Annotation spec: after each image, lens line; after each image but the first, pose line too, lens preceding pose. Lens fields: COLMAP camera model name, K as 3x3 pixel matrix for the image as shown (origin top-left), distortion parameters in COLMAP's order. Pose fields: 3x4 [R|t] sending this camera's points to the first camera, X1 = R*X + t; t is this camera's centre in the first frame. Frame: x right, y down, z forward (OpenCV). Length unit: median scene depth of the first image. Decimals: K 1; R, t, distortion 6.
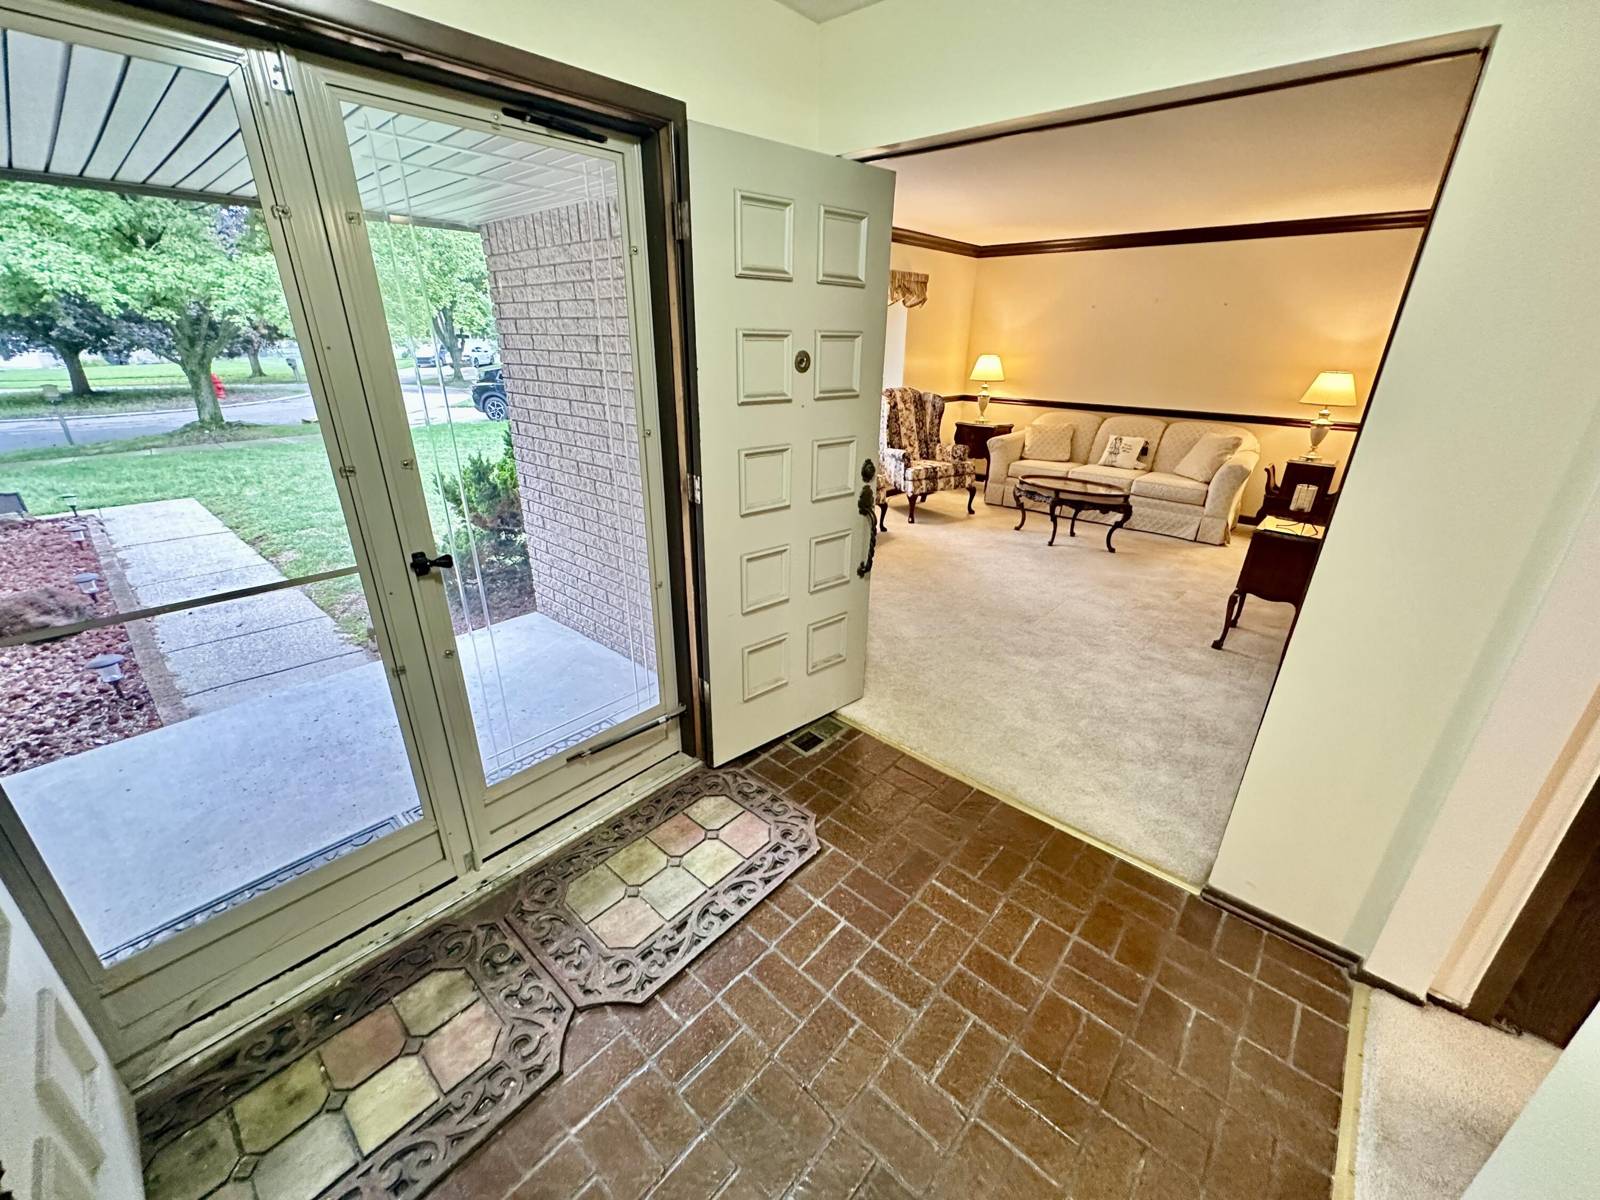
lens RADIAL K [[641.3, 0, 801.2], [0, 641.3, 597.5], [0, 0, 1]] dist [0.002911, 0.000452]
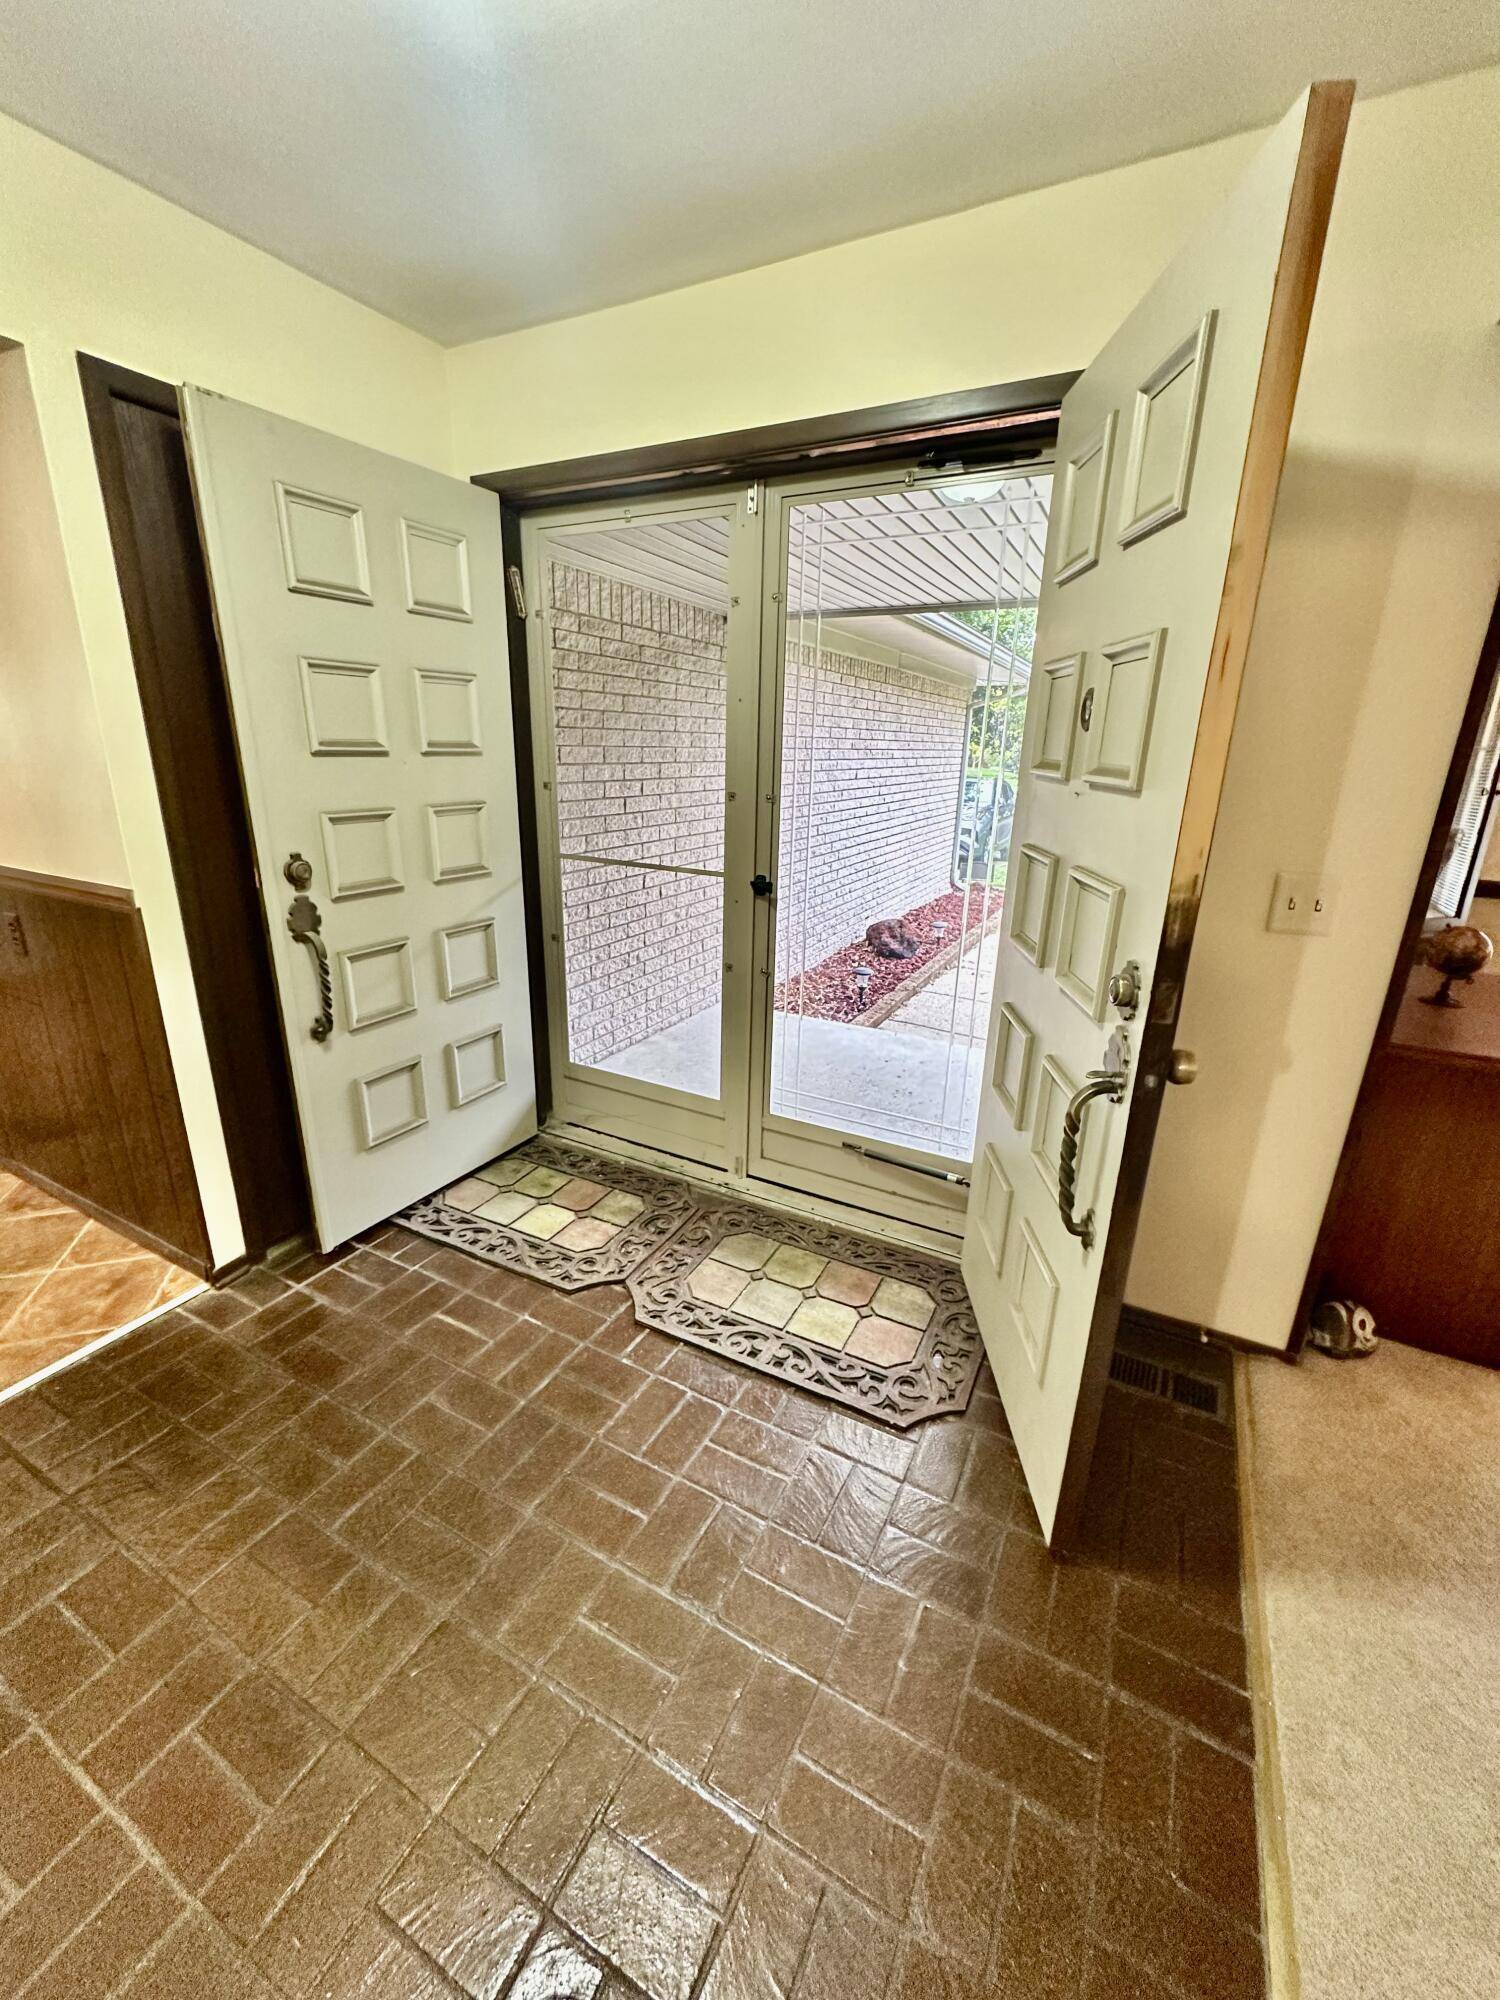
lens RADIAL K [[801.6, 0, 751.9], [0, 801.6, 998.6], [0, 0, 1]] dist [0.002911, 0.000452]
pose [[0.240197, 0.289873, -0.926433, 0.713881], [-0.385380, 0.904416, 0.183066, -0.112875], [0.890948, 0.313057, 0.328950, 0.509281]]
